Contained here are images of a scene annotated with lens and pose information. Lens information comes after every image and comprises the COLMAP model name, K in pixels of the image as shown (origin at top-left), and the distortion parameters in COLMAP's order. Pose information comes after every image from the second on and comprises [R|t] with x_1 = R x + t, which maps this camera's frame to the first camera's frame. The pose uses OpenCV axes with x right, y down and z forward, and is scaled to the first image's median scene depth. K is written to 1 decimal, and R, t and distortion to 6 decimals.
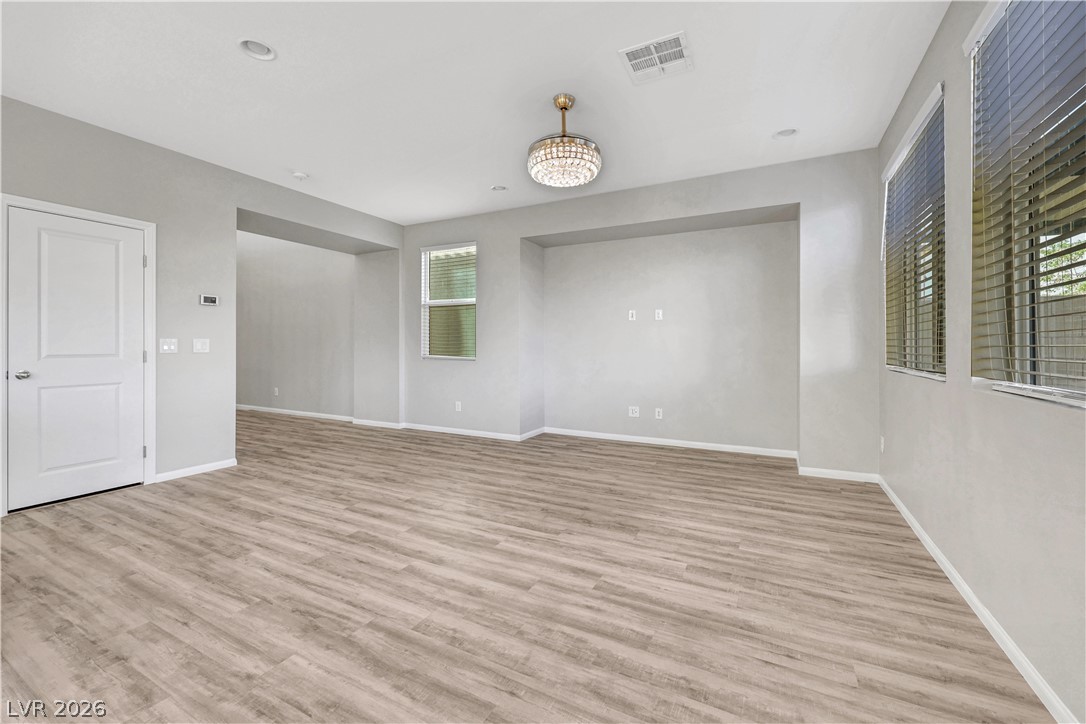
lens RADIAL K [[438.2, 0, 544.8], [0, 438.2, 347.3], [0, 0, 1]] dist [0.000107, -0.000096]
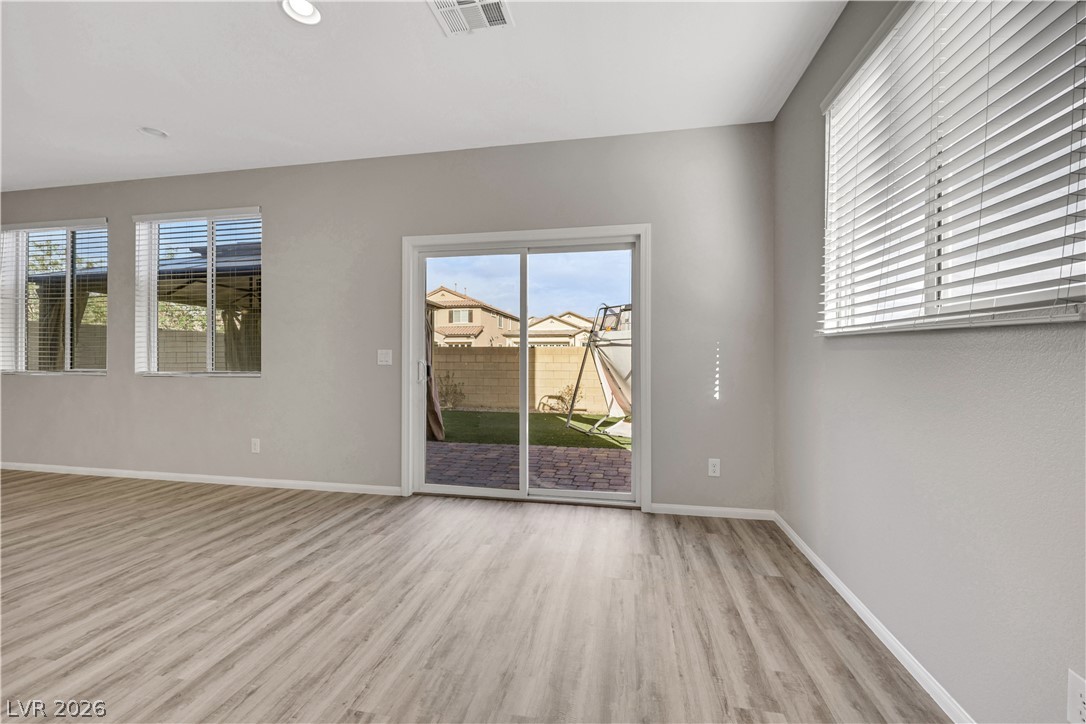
lens RADIAL K [[437.0, 0, 543.3], [0, 437.0, 356.5], [0, 0, 1]] dist [0.001260, 0.000035]
pose [[-0.286997, 0.002601, 0.957928, -0.993399], [-0.002106, 0.999992, -0.003346, -0.000902], [-0.957929, -0.002978, -0.286990, -0.189129]]
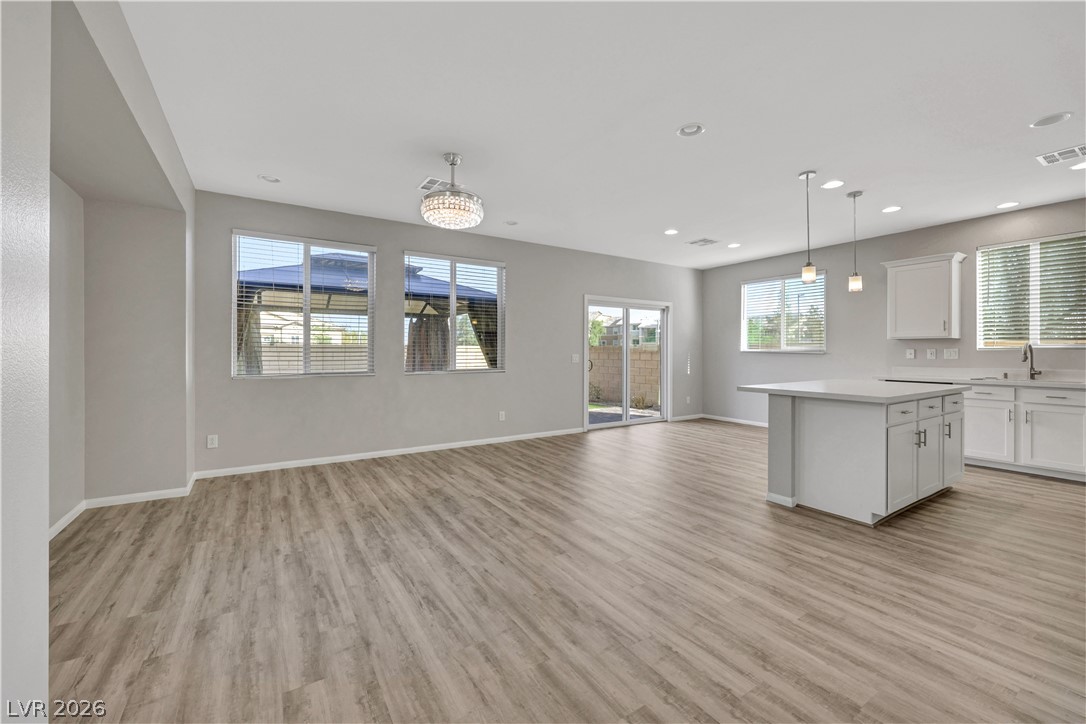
lens RADIAL K [[438.7, 0, 548.1], [0, 438.7, 353.4], [0, 0, 1]] dist [0.000607, 0.000143]
pose [[-0.869941, -0.002916, 0.493148, -0.709309], [-0.001730, 0.999994, 0.002860, -0.032758], [-0.493153, 0.001634, -0.869941, 1.756697]]
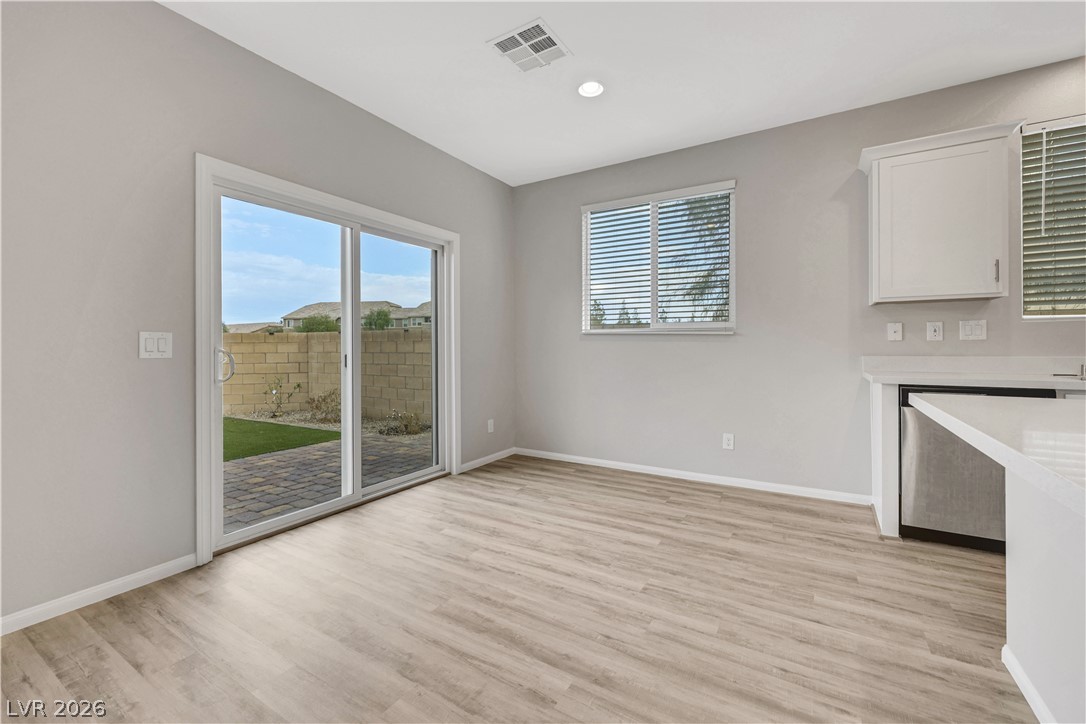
lens RADIAL K [[448.8, 0, 546.3], [0, 448.8, 348.4], [0, 0, 1]] dist [0.000470, 0.000329]
pose [[-0.997912, 0.002234, 0.064554, -0.425532], [0.002489, 0.999989, 0.003874, 0.001535], [-0.064545, 0.004026, -0.997907, 0.515604]]
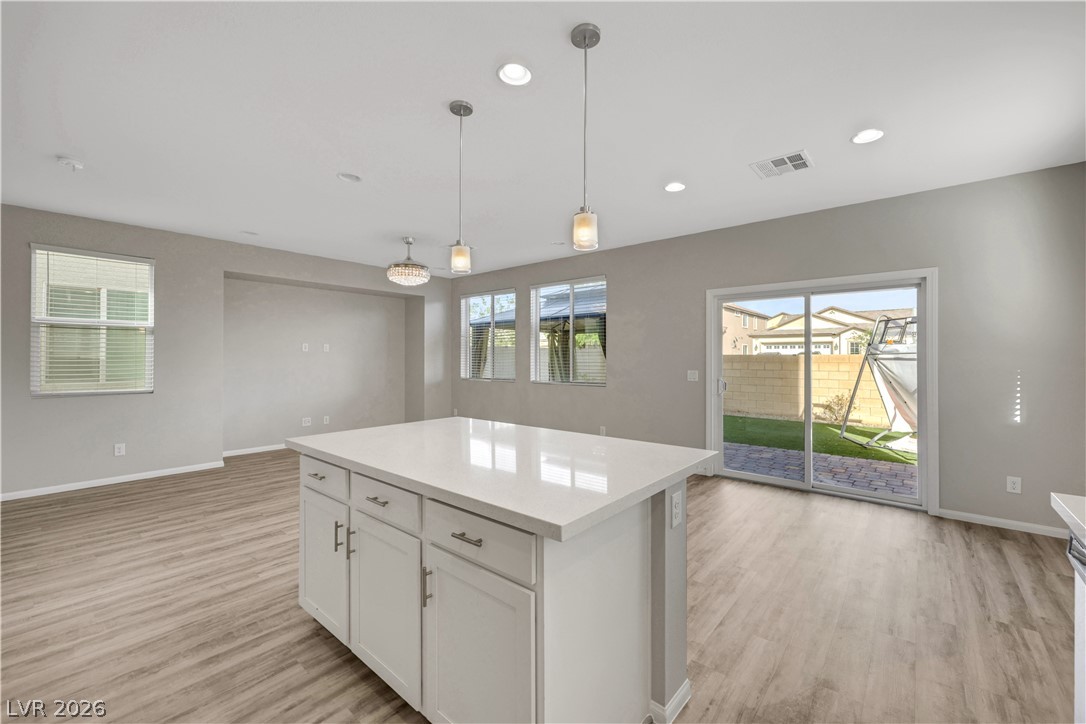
lens RADIAL K [[438.4, 0, 547.3], [0, 438.4, 357.1], [0, 0, 1]] dist [0.000072, 0.000142]
pose [[0.220227, 0.000570, 0.975448, -1.465261], [0.000527, 1.000000, -0.000703, -0.069318], [-0.975448, 0.000669, 0.220227, 0.041959]]
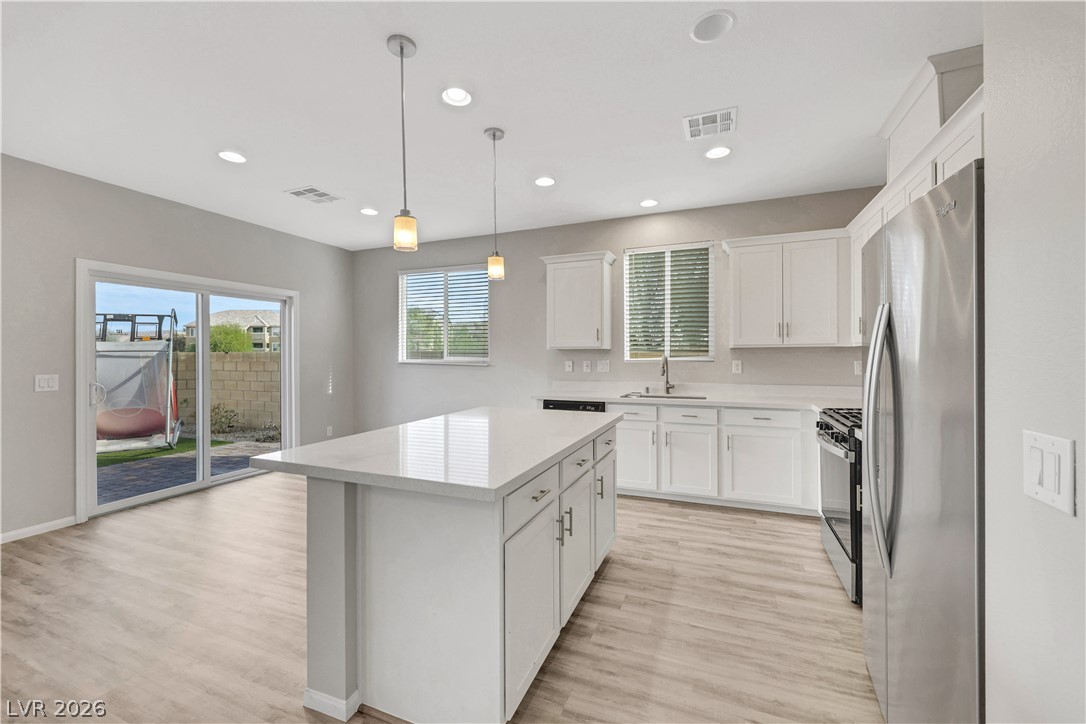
lens RADIAL K [[437.0, 0, 543.3], [0, 437.0, 356.5], [0, 0, 1]] dist [0.001260, 0.000035]
pose [[-0.996140, 0.001636, -0.087762, -0.882229], [0.001492, 0.999997, 0.001707, -0.064916], [0.087765, 0.001569, -0.996140, 1.021003]]
